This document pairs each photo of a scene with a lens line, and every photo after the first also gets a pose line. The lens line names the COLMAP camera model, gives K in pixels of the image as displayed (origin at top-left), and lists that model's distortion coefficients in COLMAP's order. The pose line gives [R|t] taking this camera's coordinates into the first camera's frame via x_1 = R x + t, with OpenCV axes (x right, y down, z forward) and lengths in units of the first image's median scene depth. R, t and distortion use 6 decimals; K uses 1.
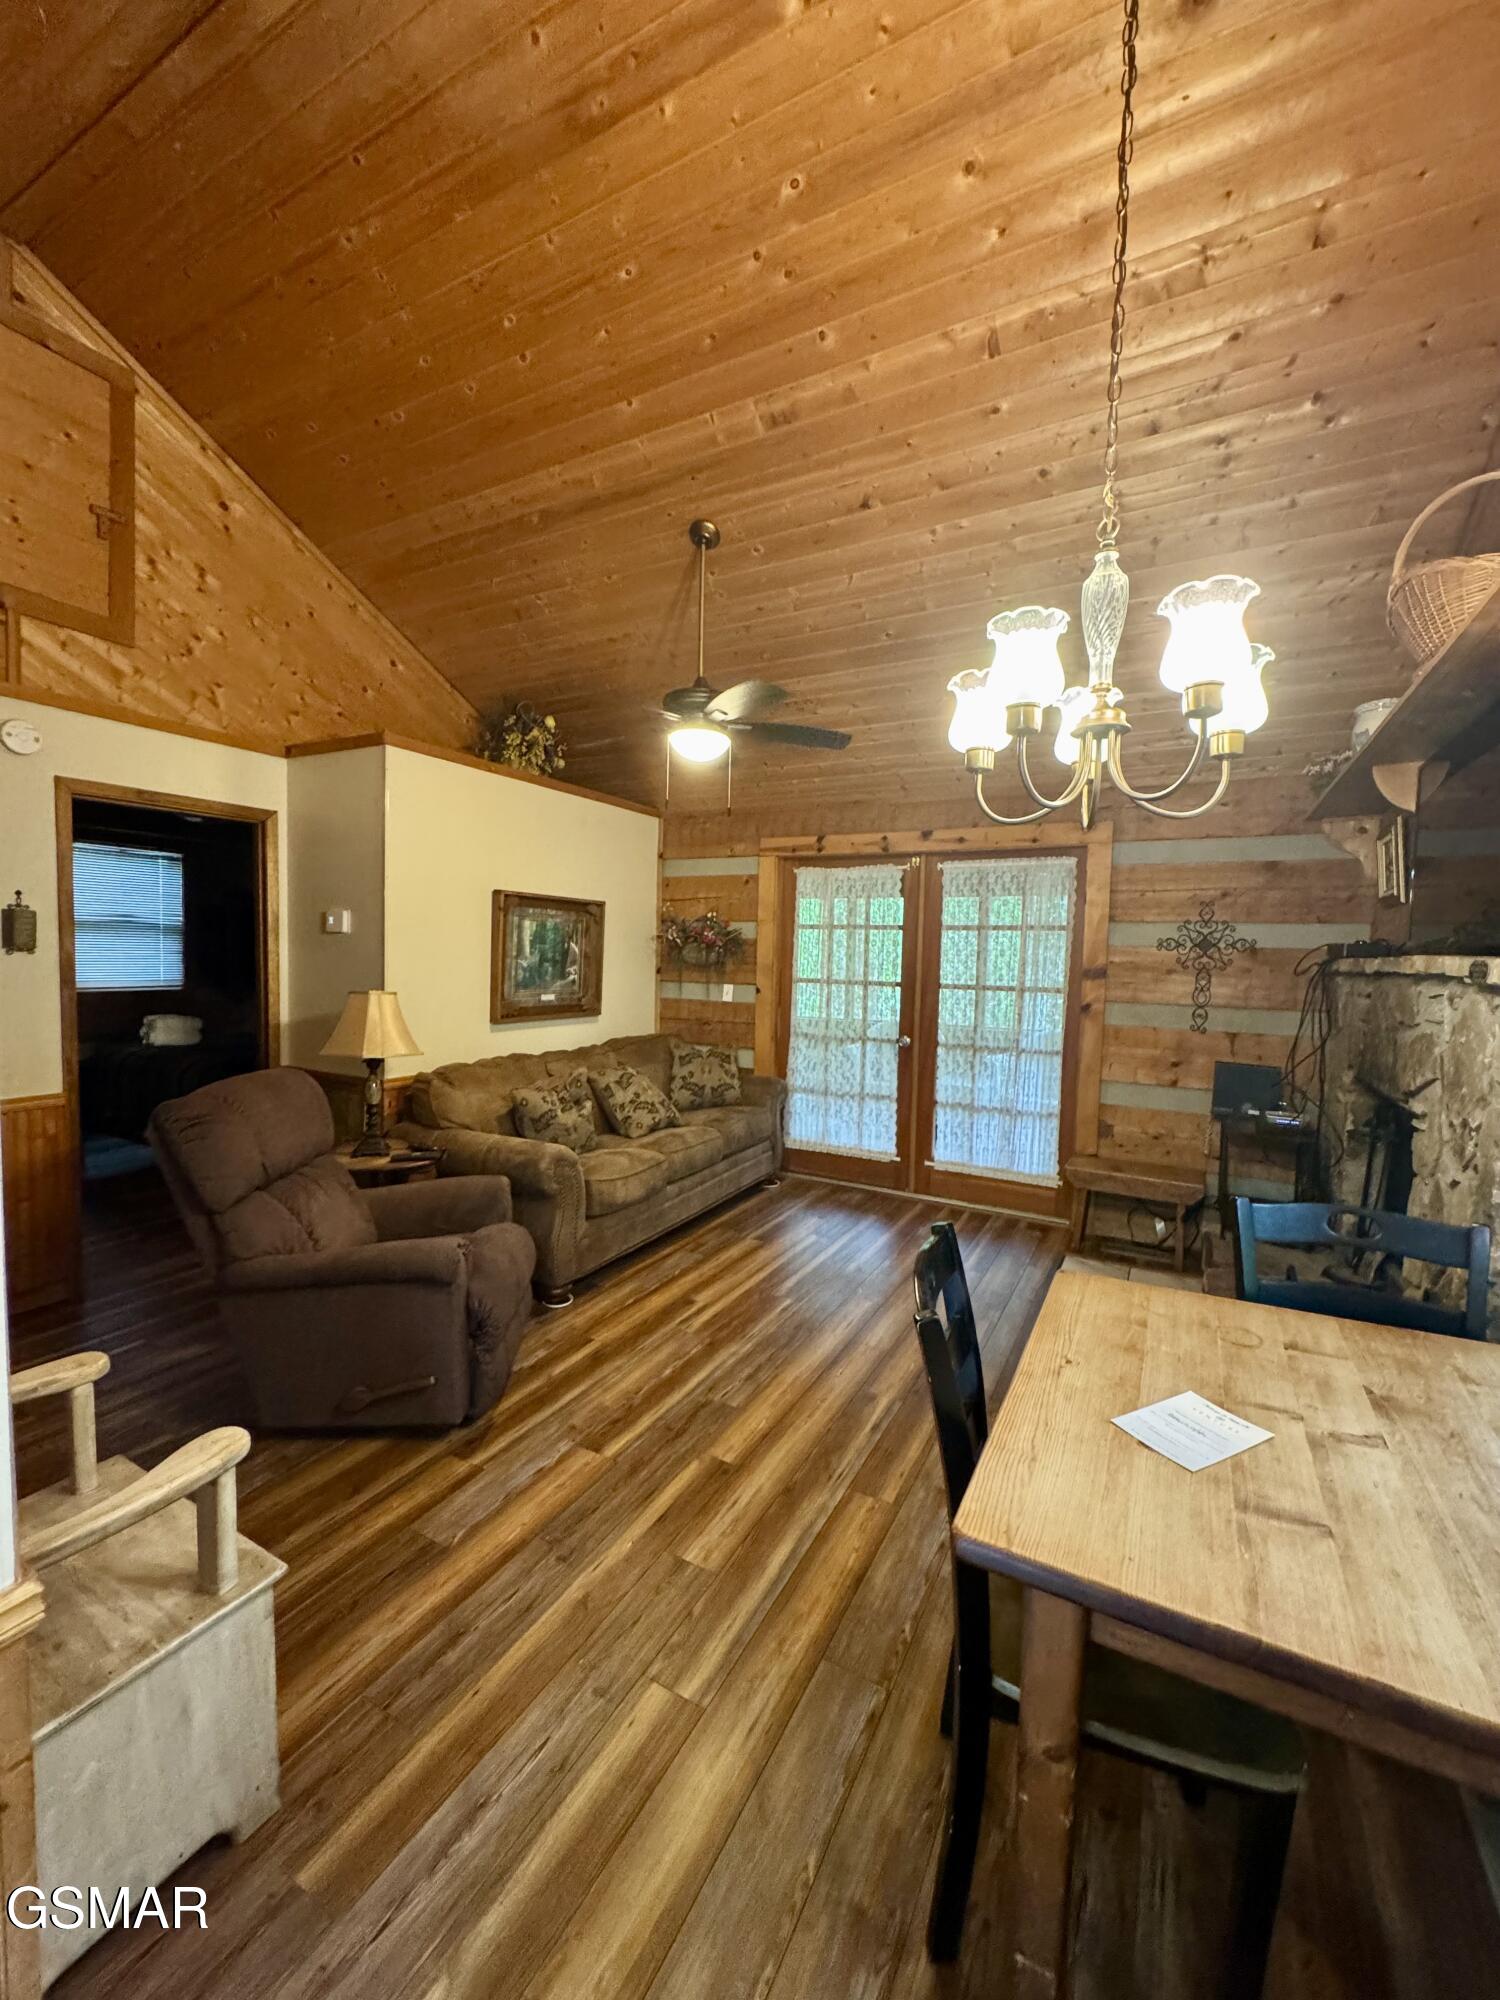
lens RADIAL K [[803.0, 0, 752.3], [0, 803.0, 996.7], [0, 0, 1]] dist [-0.002795, 0.000813]
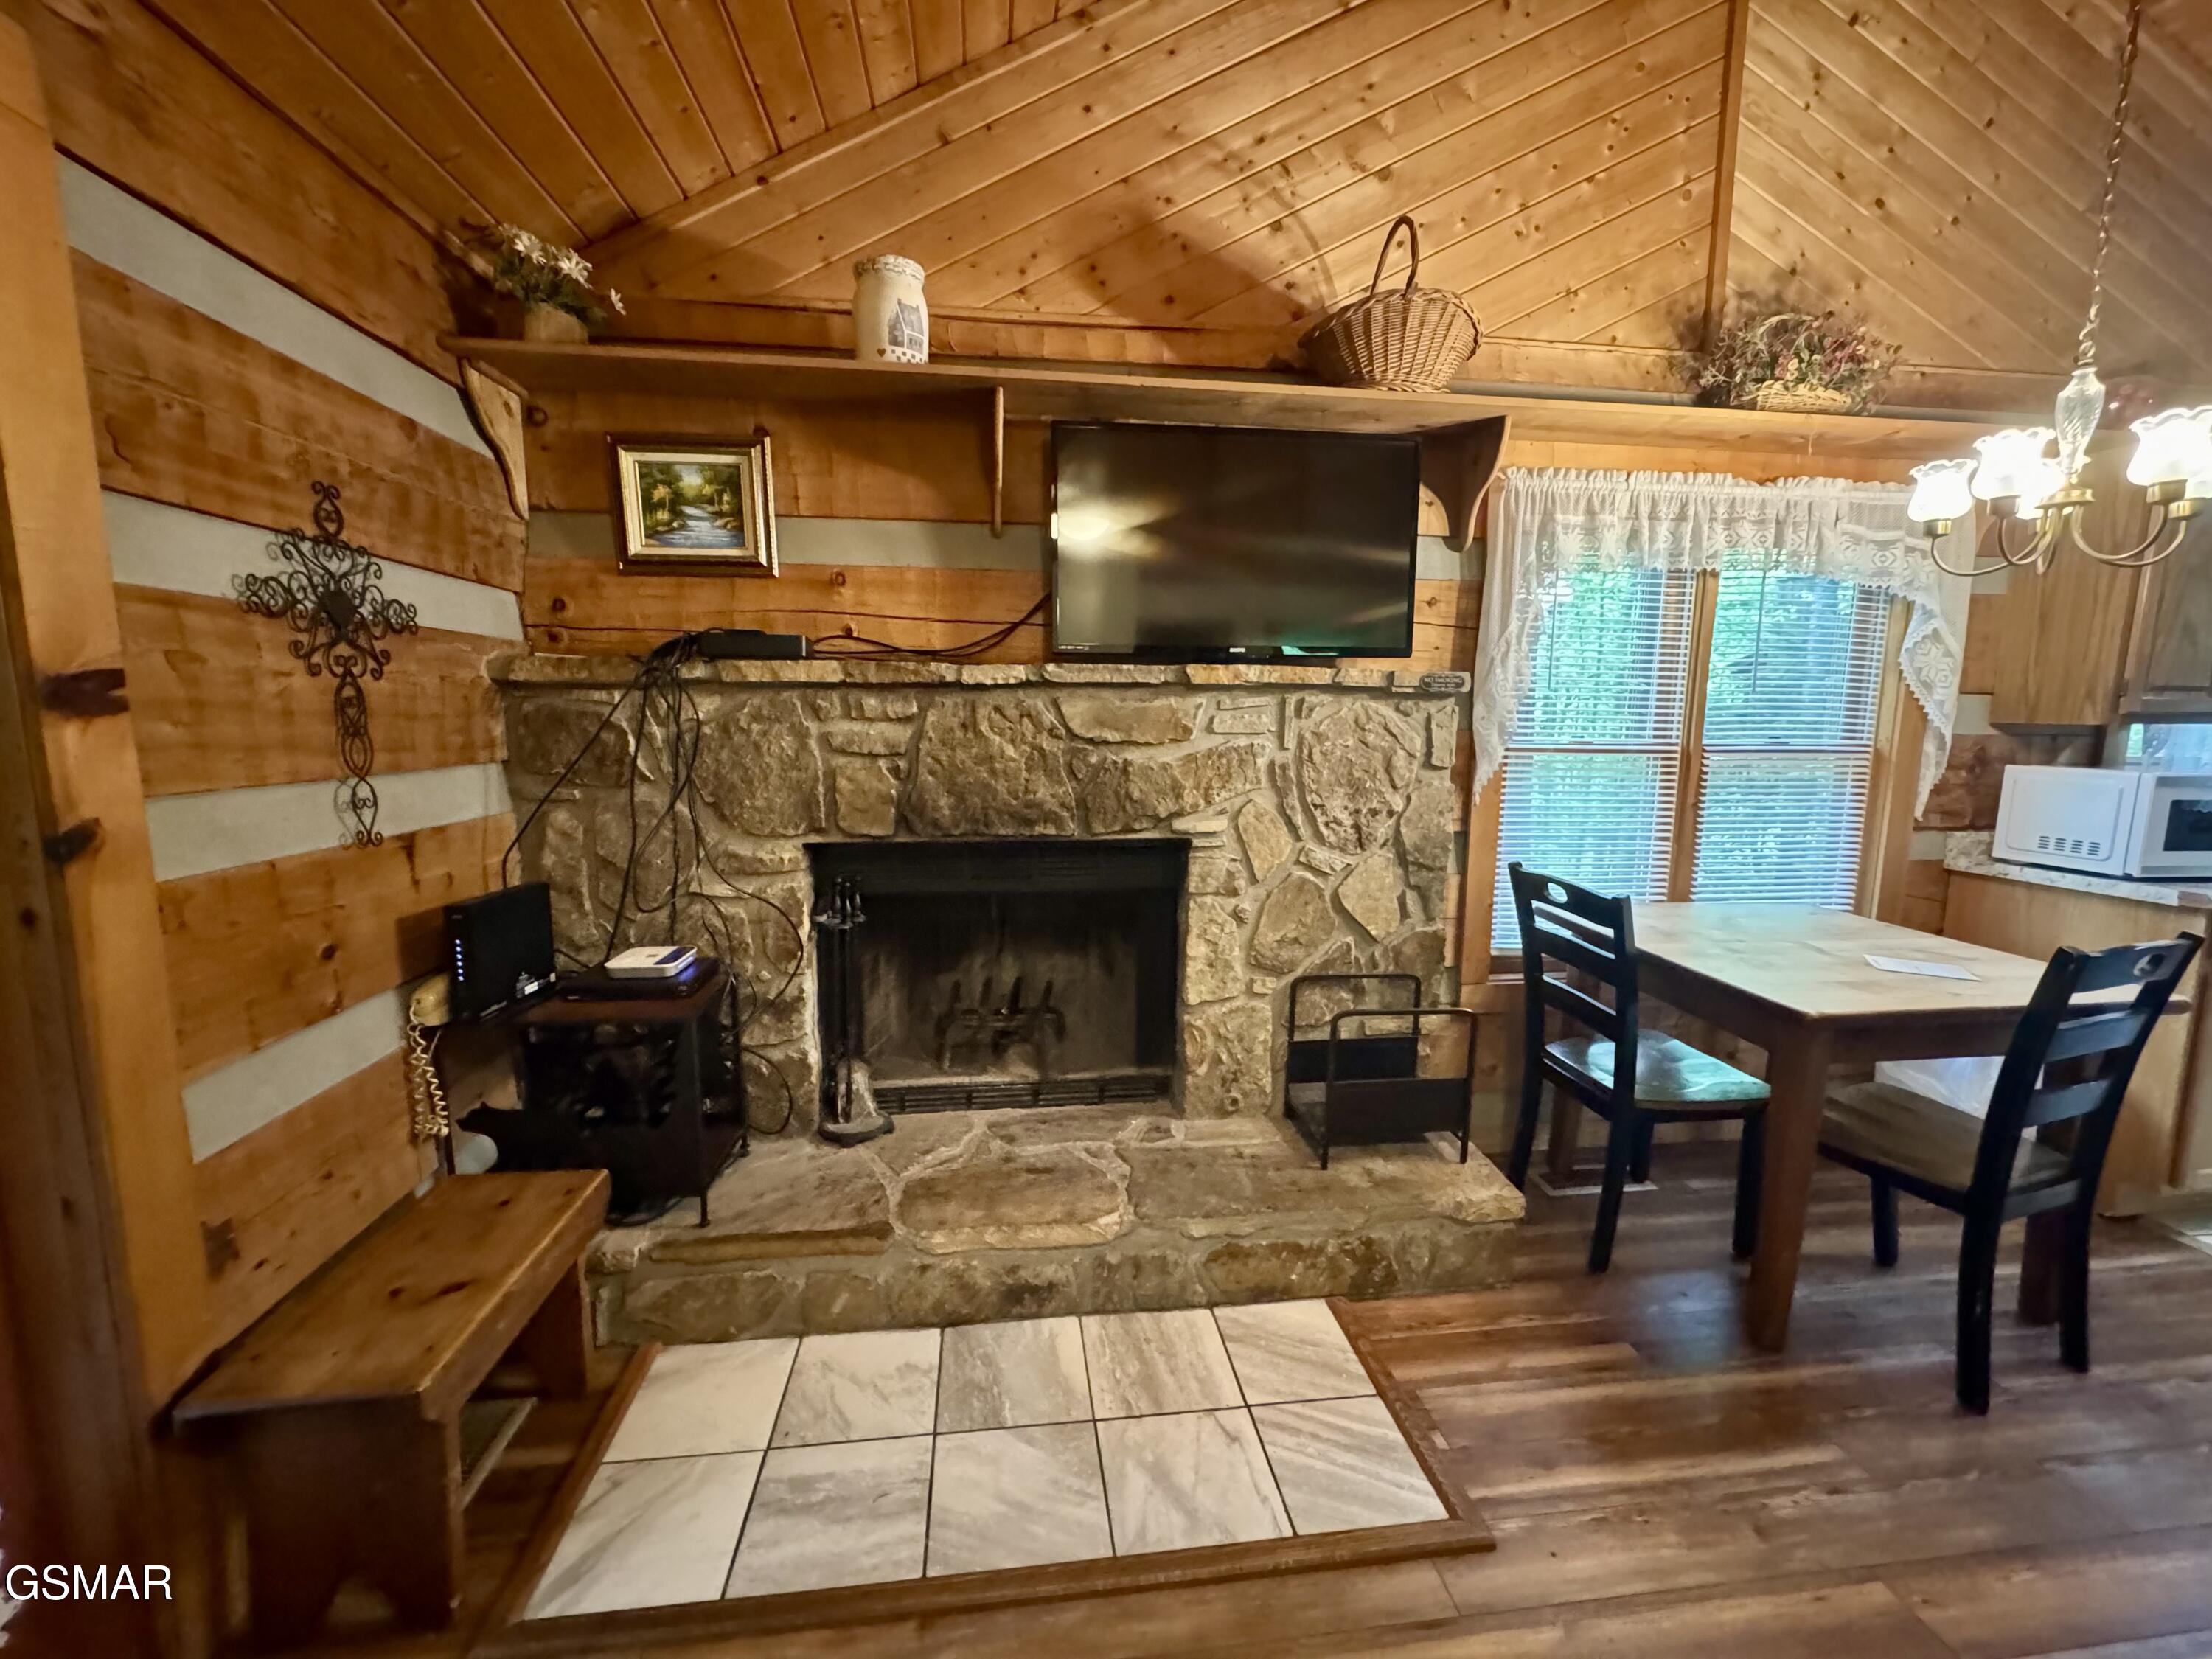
lens RADIAL K [[888.1, 0, 1102.6], [0, 888.1, 827.3], [0, 0, 1]] dist [-0.002795, 0.000813]
pose [[-0.581937, -0.133649, 0.802176, 0.035391], [0.025106, 0.982981, 0.181986, -0.037153], [-0.812846, 0.126044, -0.568678, 1.127399]]
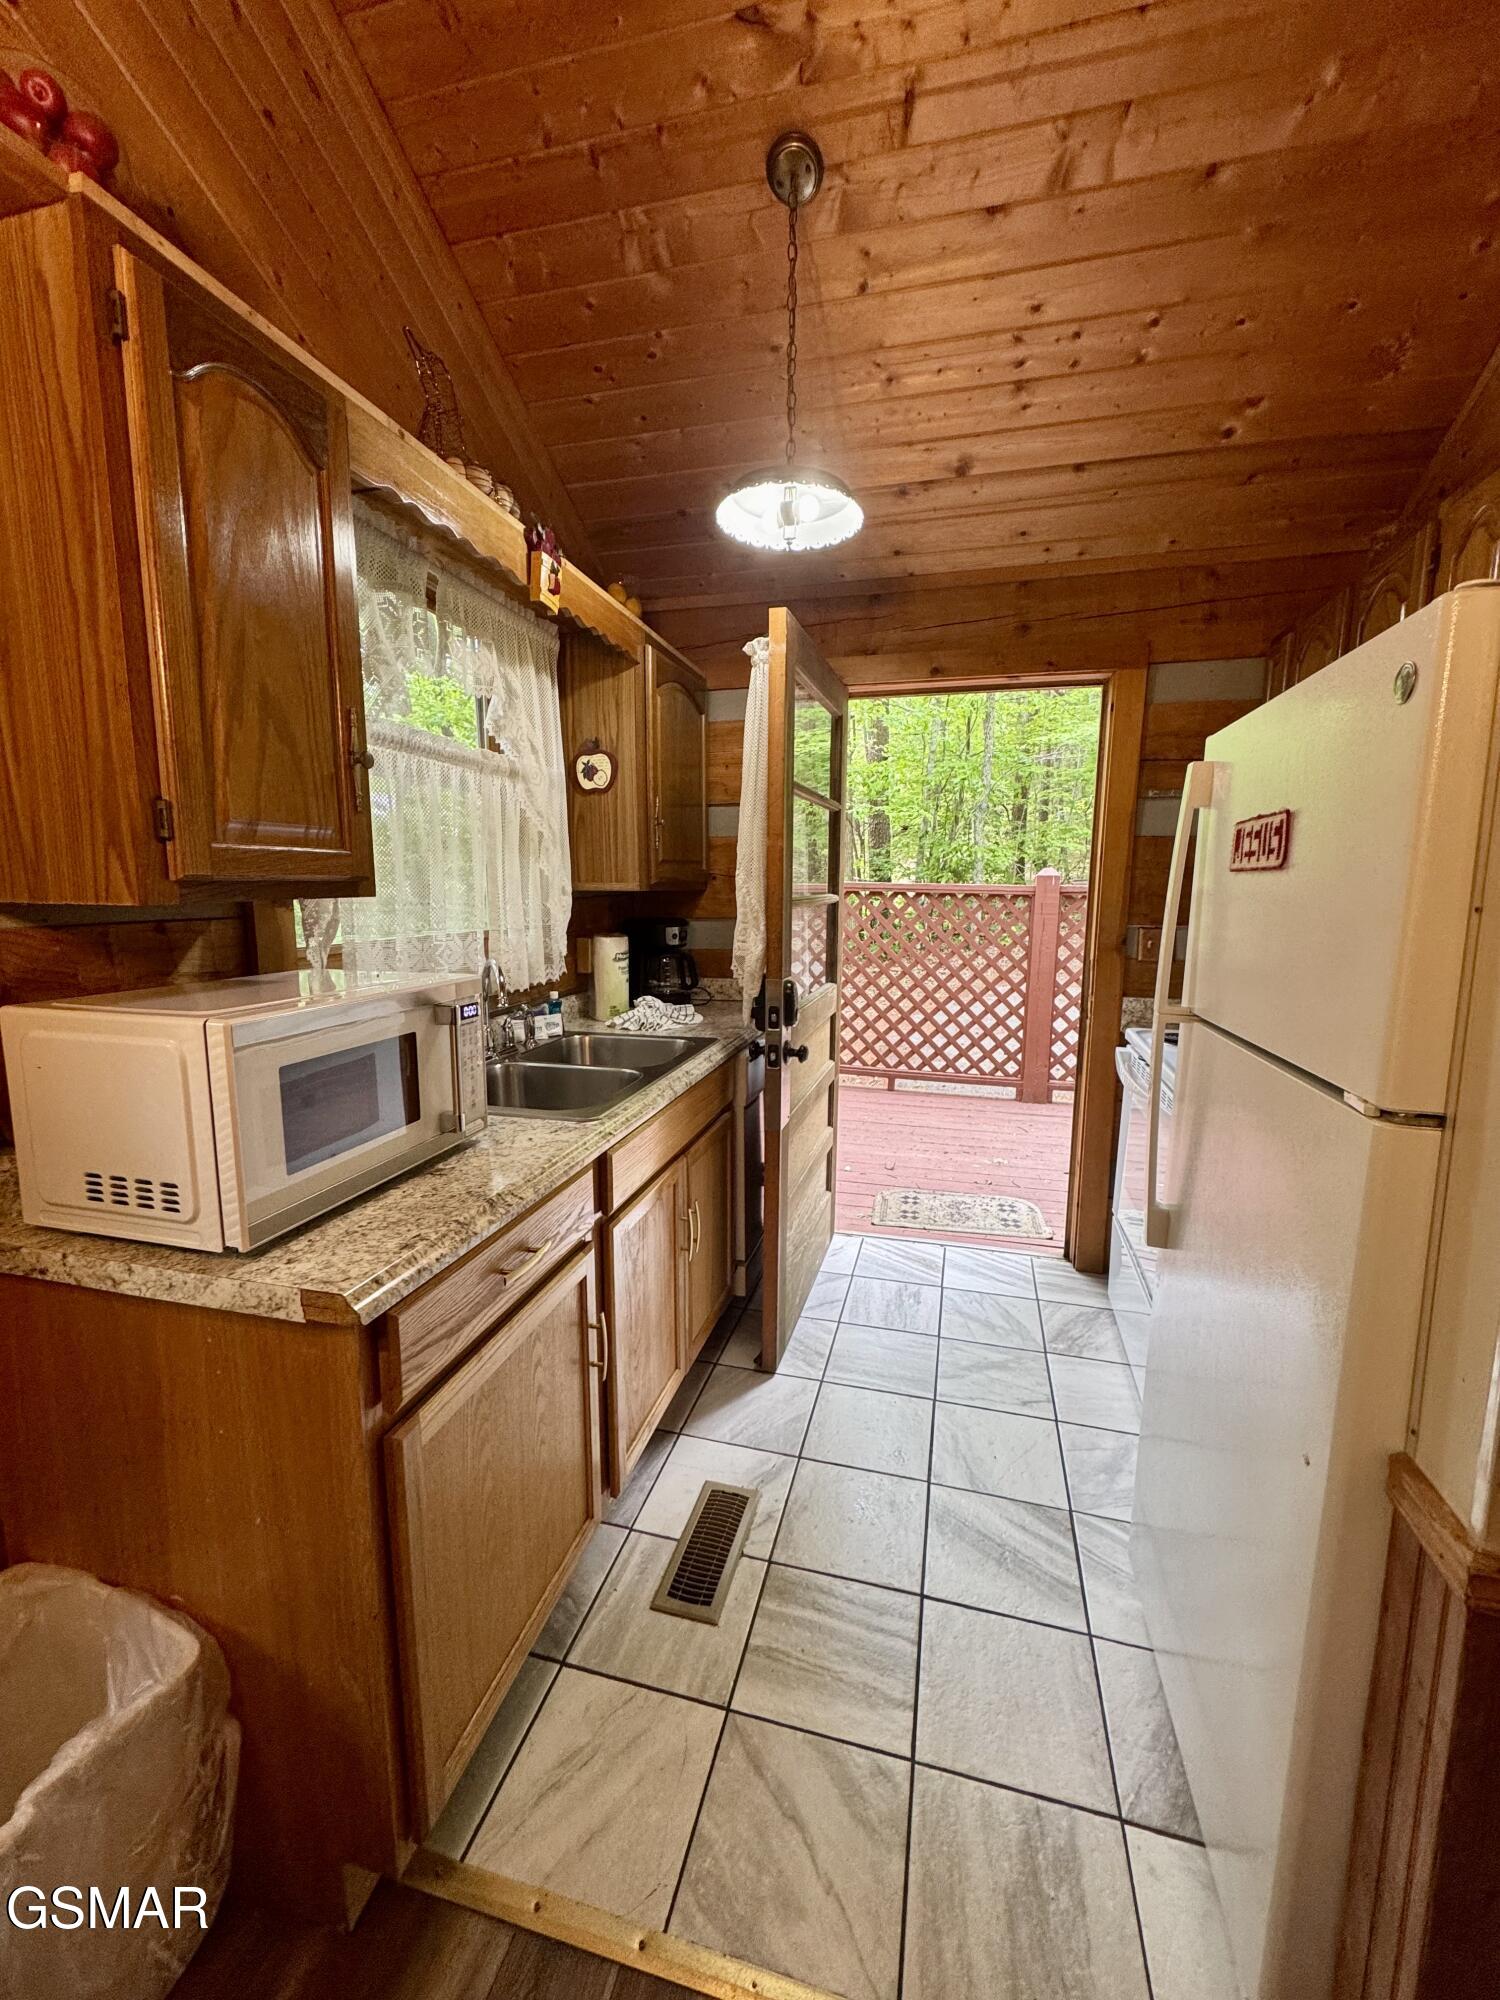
lens RADIAL K [[803.0, 0, 752.9], [0, 803.0, 997.7], [0, 0, 1]] dist [-0.002795, 0.000813]
pose [[-0.970605, 0.009353, -0.240496, 0.012057], [-0.038792, 0.980100, 0.194678, 0.002012], [0.237531, 0.198285, -0.950927, 0.352128]]
